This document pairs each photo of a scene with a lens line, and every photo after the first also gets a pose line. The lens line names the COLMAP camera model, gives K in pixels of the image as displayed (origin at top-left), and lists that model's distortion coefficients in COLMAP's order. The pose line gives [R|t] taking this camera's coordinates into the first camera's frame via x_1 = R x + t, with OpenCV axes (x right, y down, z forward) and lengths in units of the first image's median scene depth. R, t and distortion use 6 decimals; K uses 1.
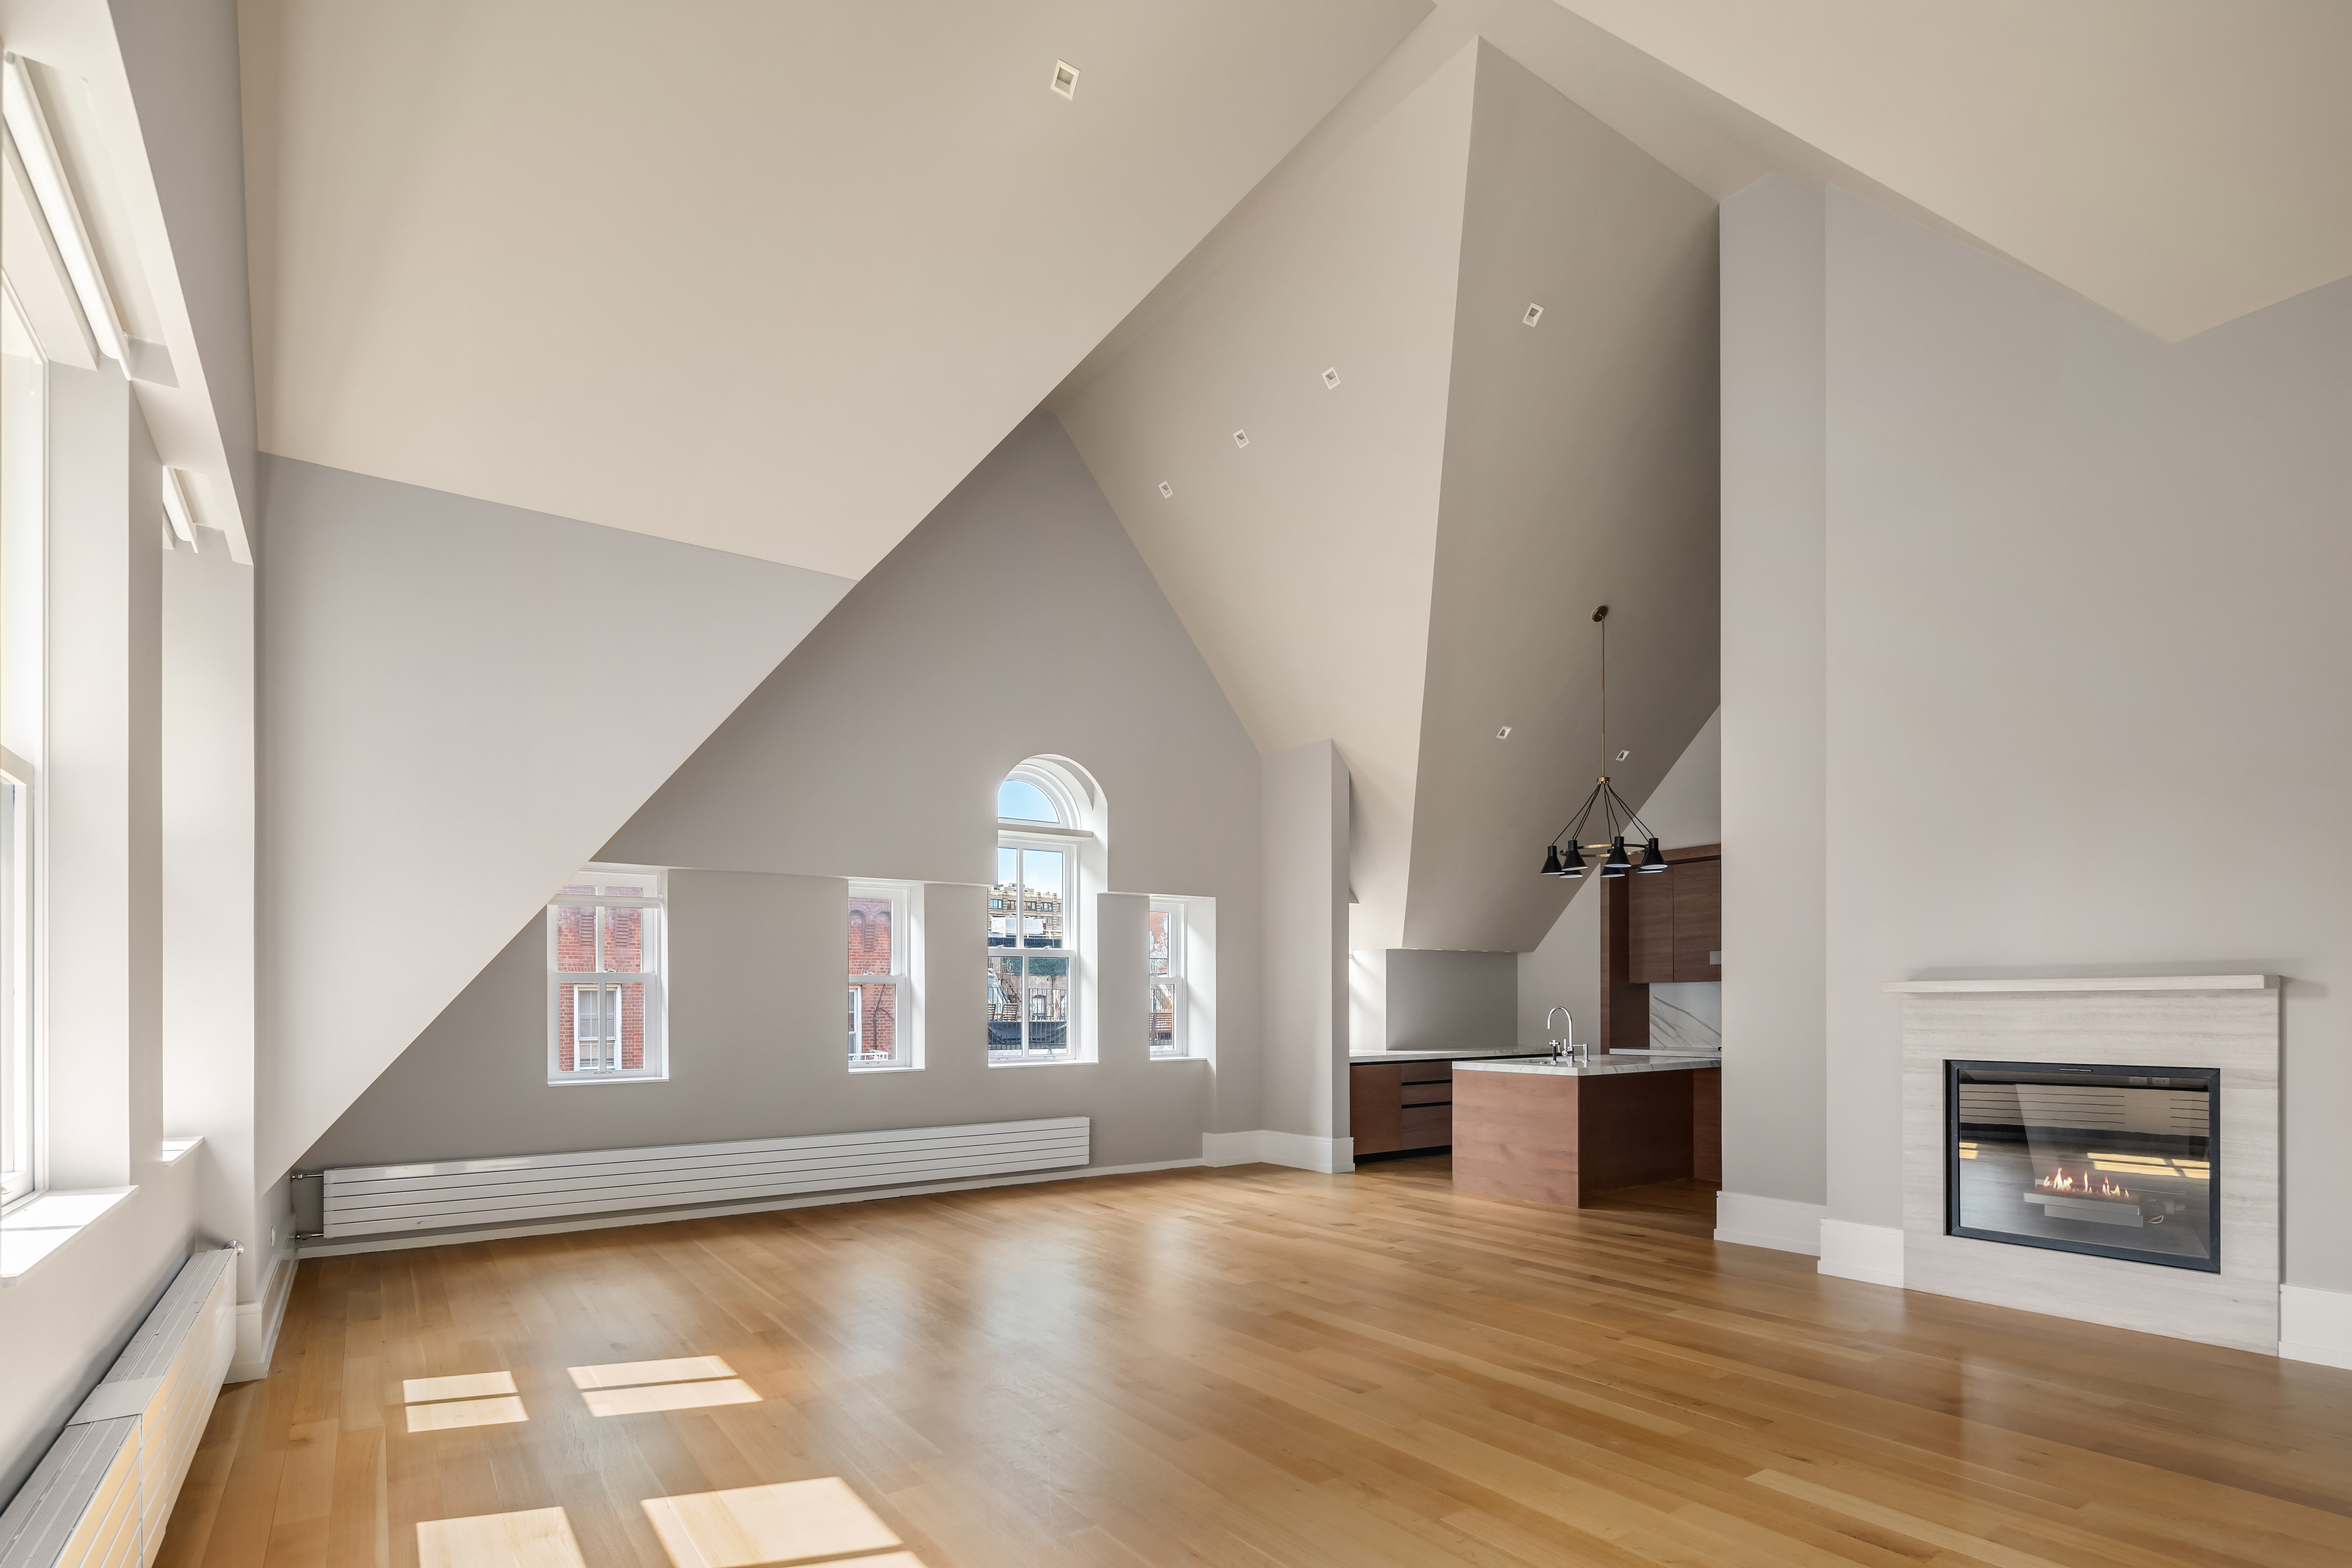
lens RADIAL K [[1153.5, 0, 1148.4], [0, 1153.5, 1027.1], [0, 0, 1]] dist [0.005487, -0.002513]
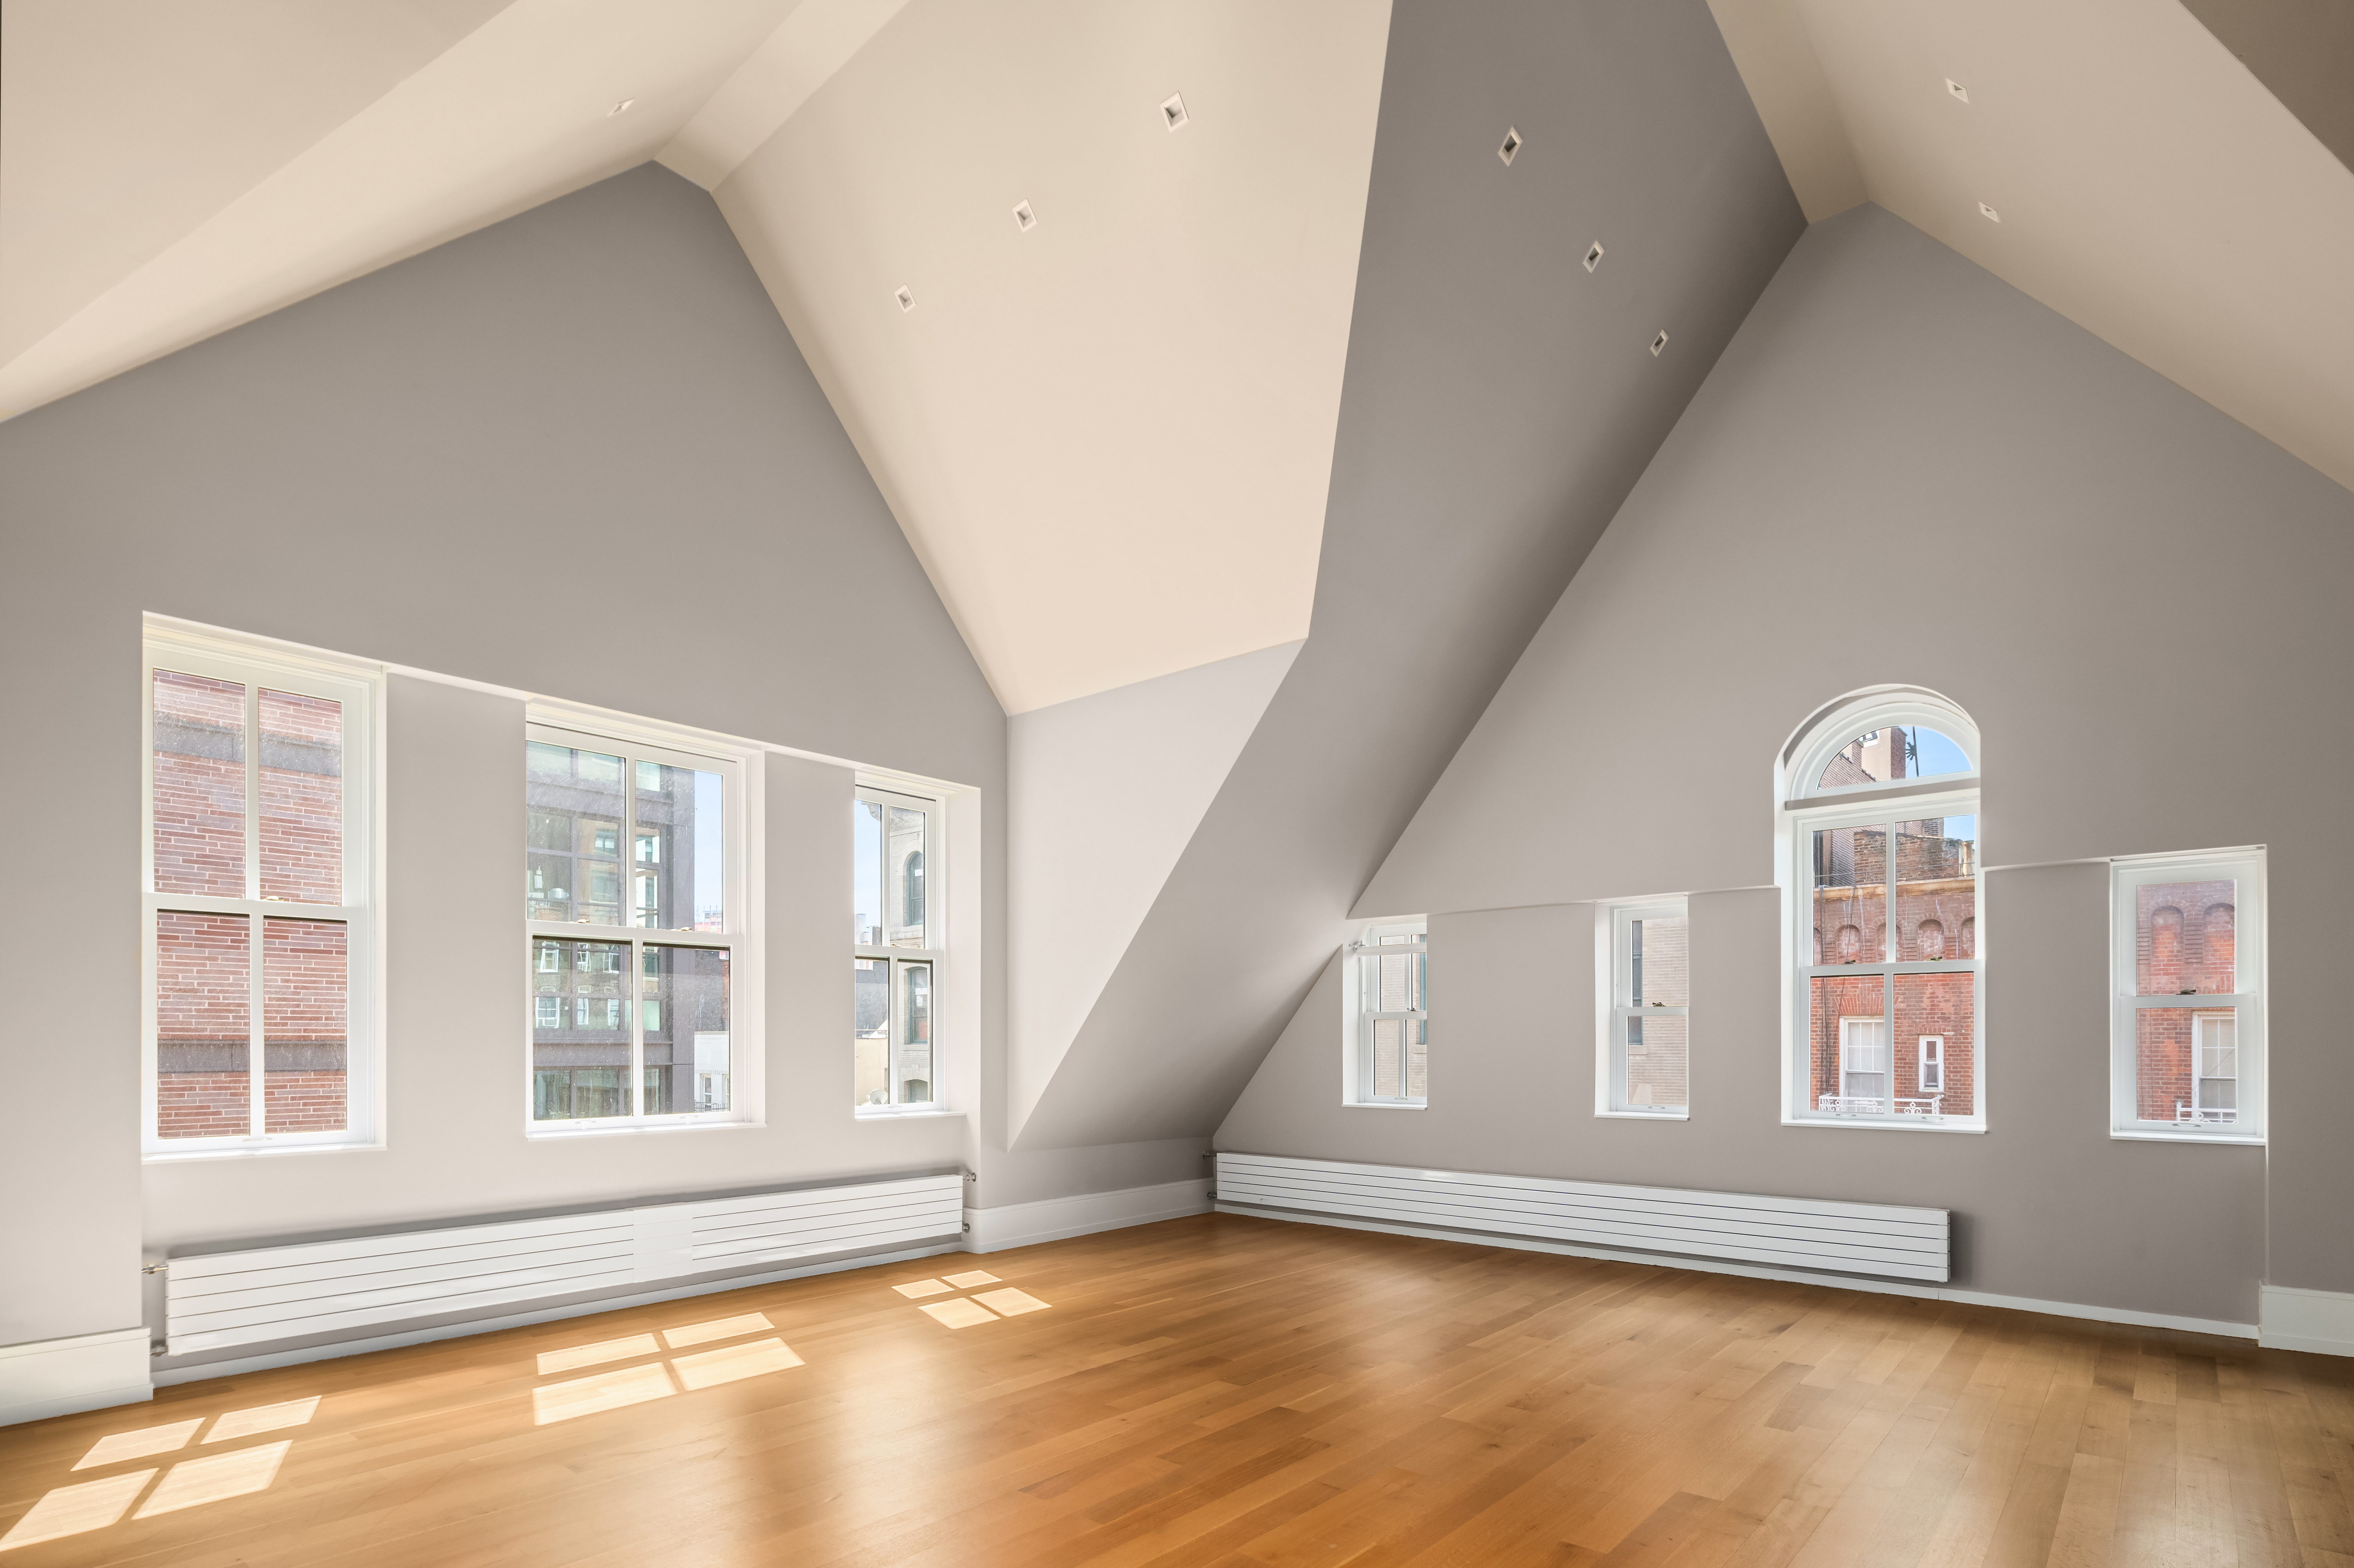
lens RADIAL K [[1154.4, 0, 1170.4], [0, 1154.4, 1052.6], [0, 0, 1]] dist [0.005487, -0.002513]
pose [[0.262997, 0.015432, -0.964673, 0.471634], [-0.019101, 0.999759, 0.010786, -0.011766], [0.964608, 0.015590, 0.263228, 0.390688]]
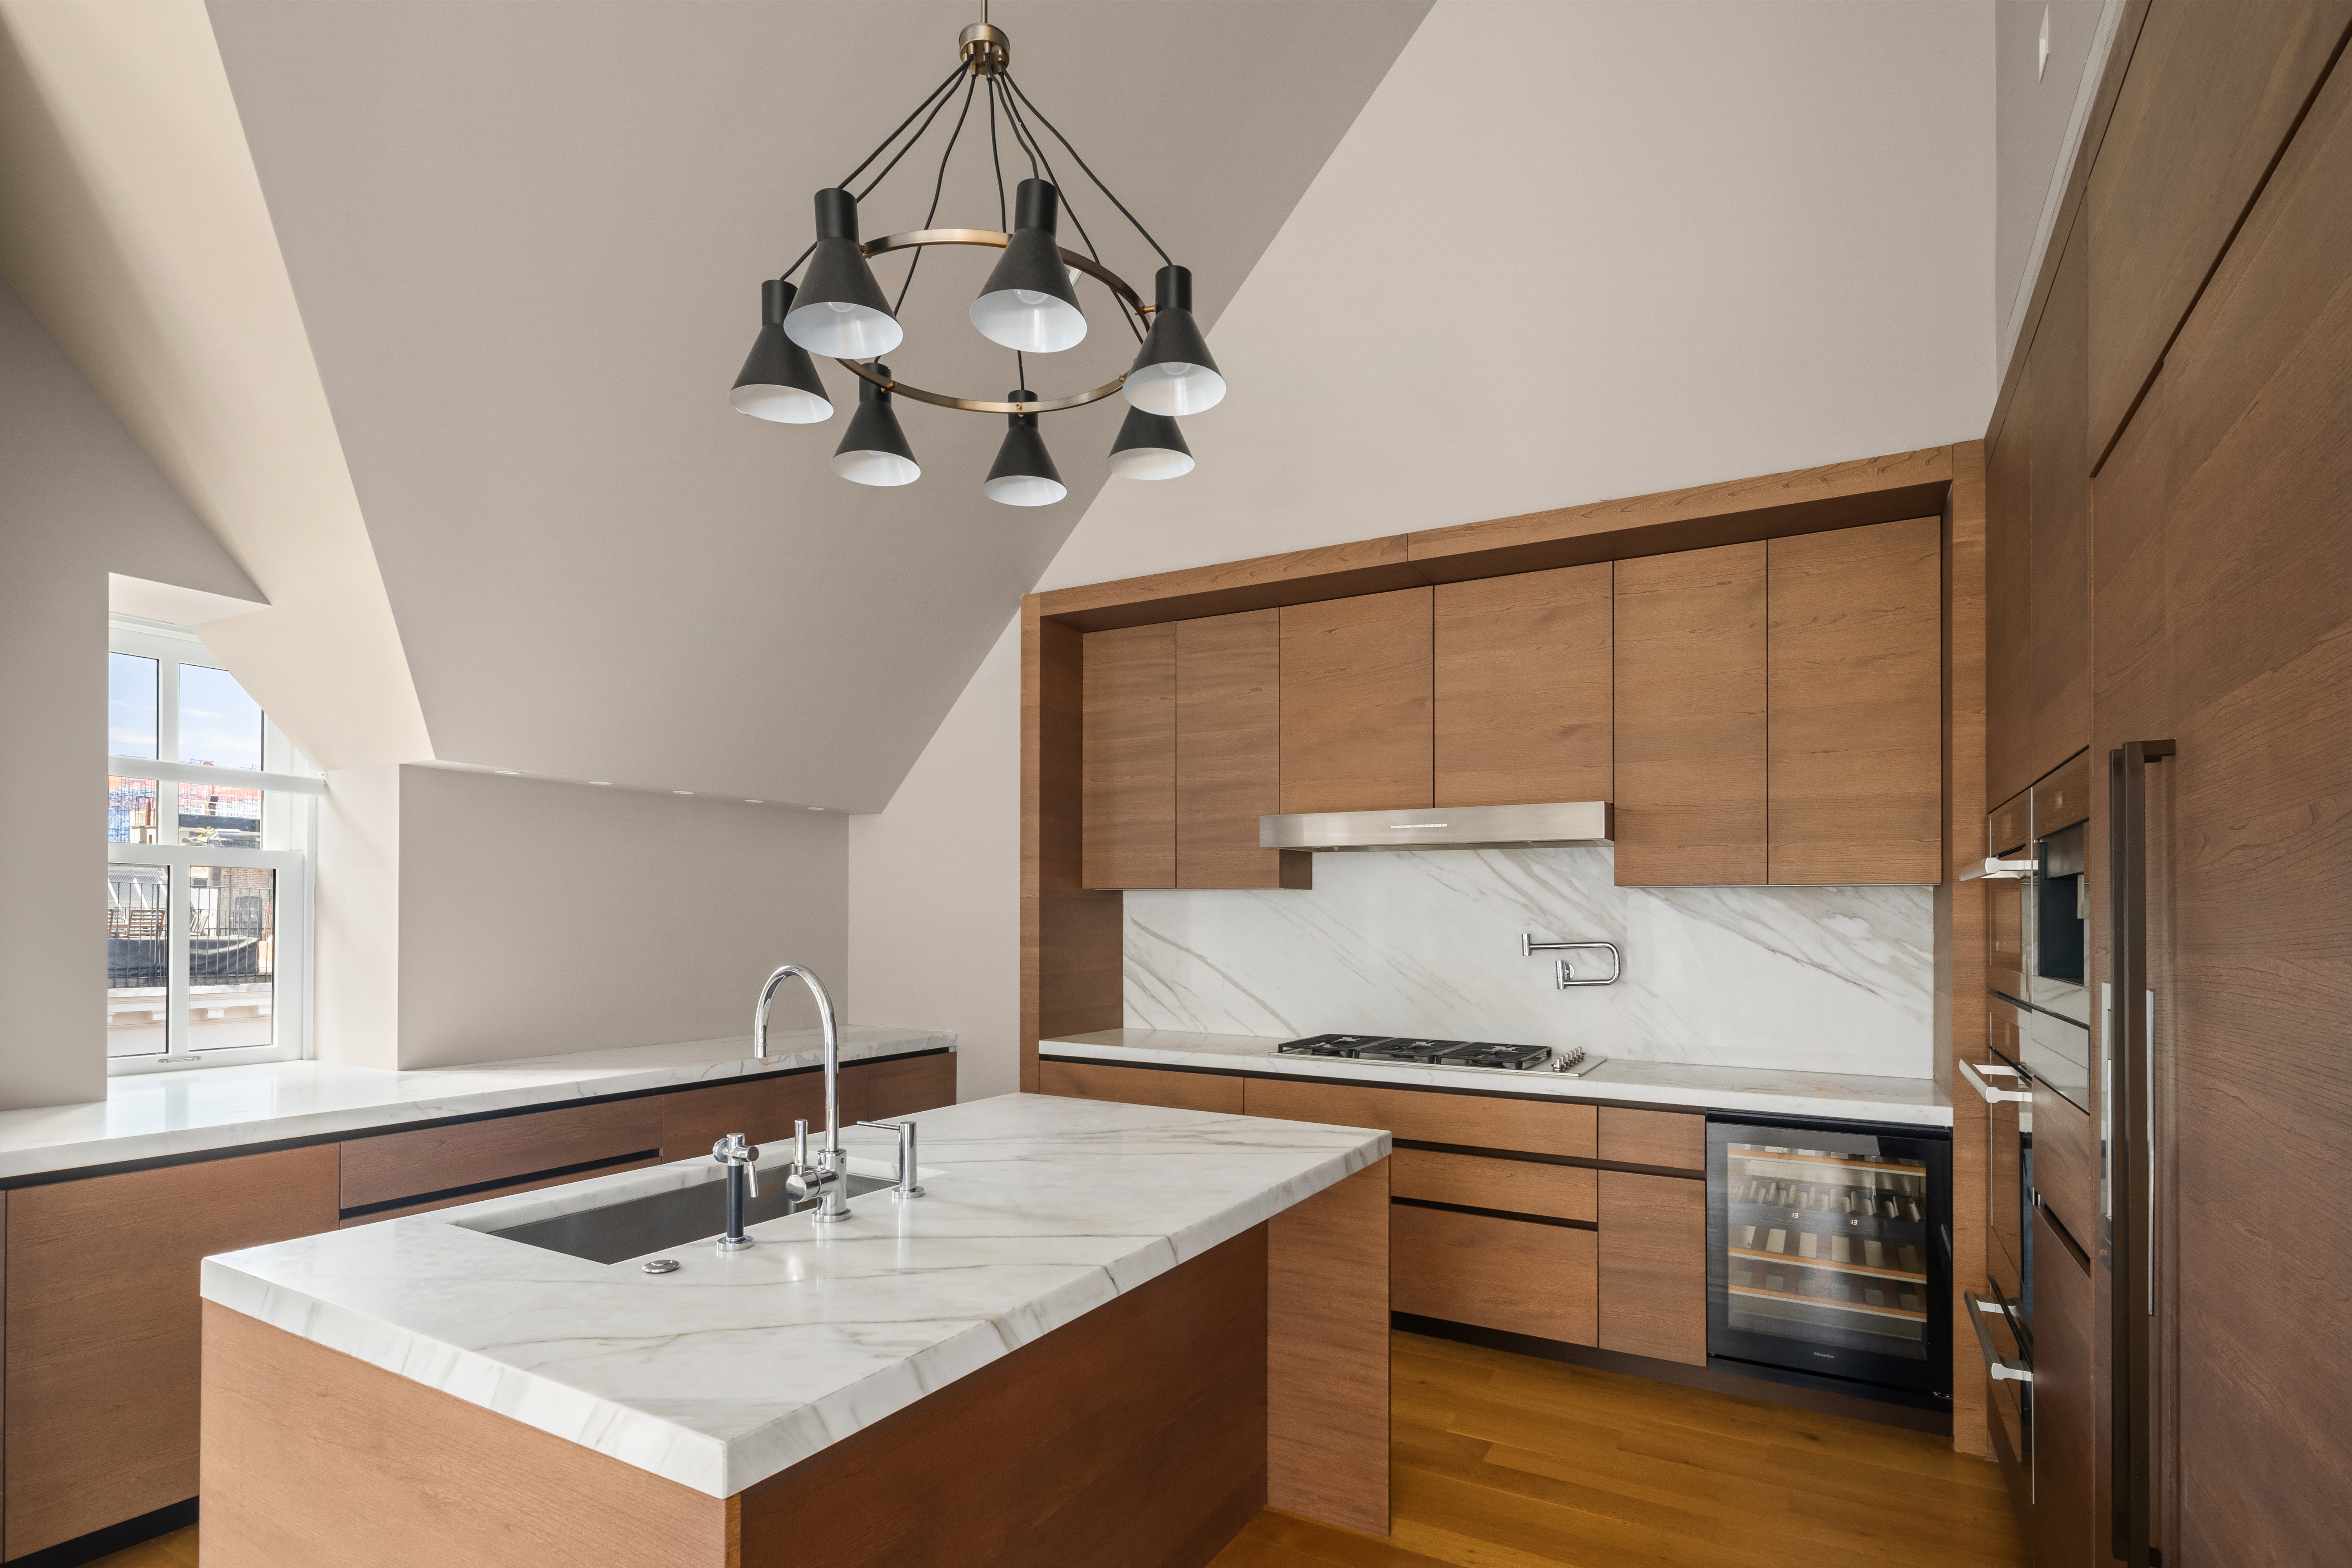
lens RADIAL K [[1153.5, 0, 1168.9], [0, 1153.5, 914.3], [0, 0, 1]] dist [0.005487, -0.002513]
pose [[0.893366, 0.018660, 0.448943, 0.297027], [-0.007198, 0.999603, -0.027225, -0.020178], [-0.449273, 0.021091, 0.893146, 0.708414]]
